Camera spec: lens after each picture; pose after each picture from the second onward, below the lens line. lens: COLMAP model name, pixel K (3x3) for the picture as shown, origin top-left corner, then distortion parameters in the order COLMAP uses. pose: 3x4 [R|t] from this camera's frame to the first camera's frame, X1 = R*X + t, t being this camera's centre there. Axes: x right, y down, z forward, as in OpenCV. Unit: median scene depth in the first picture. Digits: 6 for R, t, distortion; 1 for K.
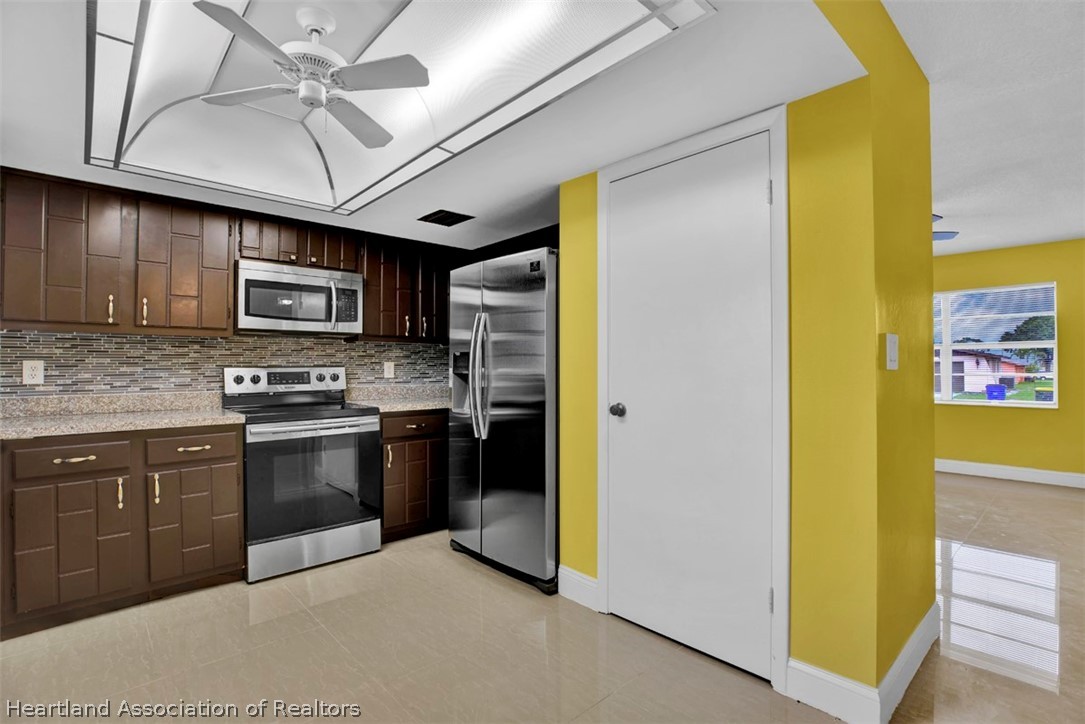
lens RADIAL K [[513.3, 0, 542.5], [0, 513.3, 362.0], [0, 0, 1]] dist [-0.043133, 0.015341]
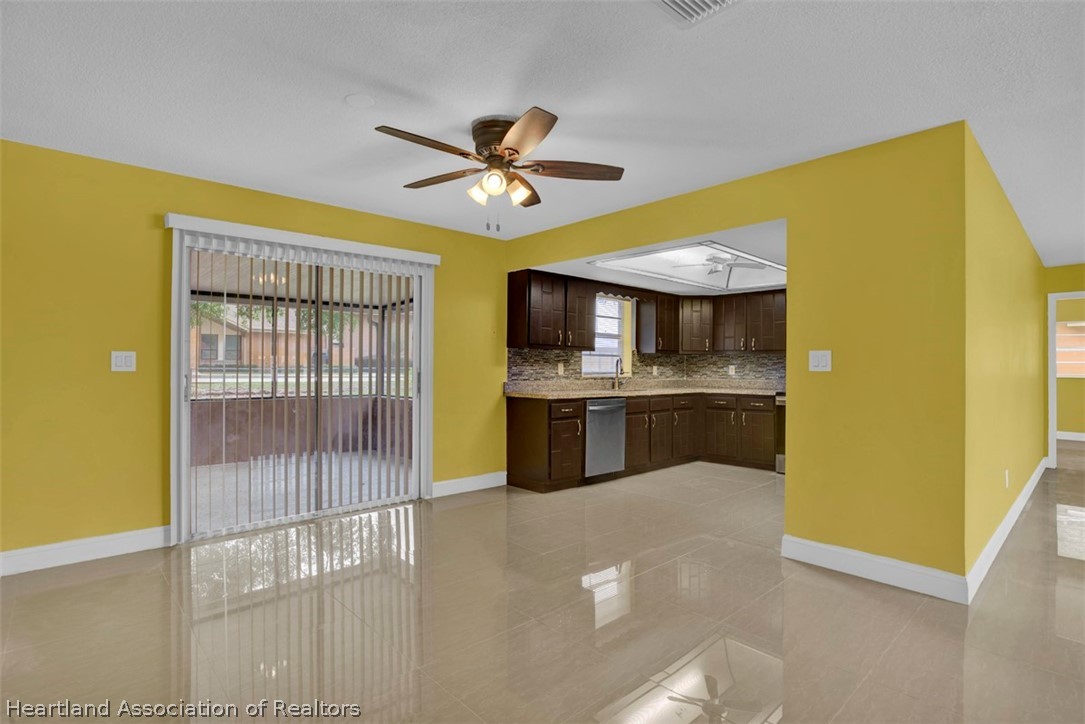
lens RADIAL K [[541.6, 0, 549.0], [0, 541.6, 359.4], [0, 0, 1]] dist [-0.027360, 0.000805]
pose [[0.017201, -0.012135, -0.999778, 1.495234], [0.002917, 0.999923, -0.012087, -0.003824], [0.999848, -0.002709, 0.017235, 0.022458]]
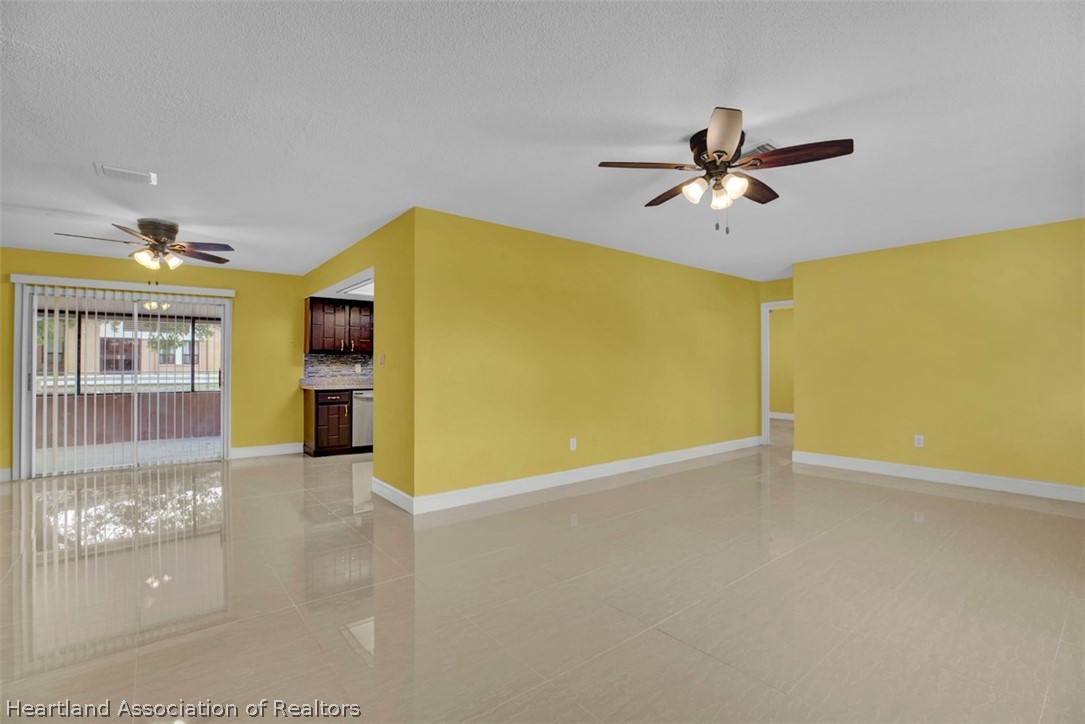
lens RADIAL K [[496.0, 0, 551.5], [0, 496.0, 365.6], [0, 0, 1]] dist [-0.052424, 0.016423]
pose [[-0.046474, -0.002281, -0.998917, 1.898702], [0.013920, 0.999899, -0.002931, 0.014211], [0.998823, -0.014041, -0.046437, 1.179328]]
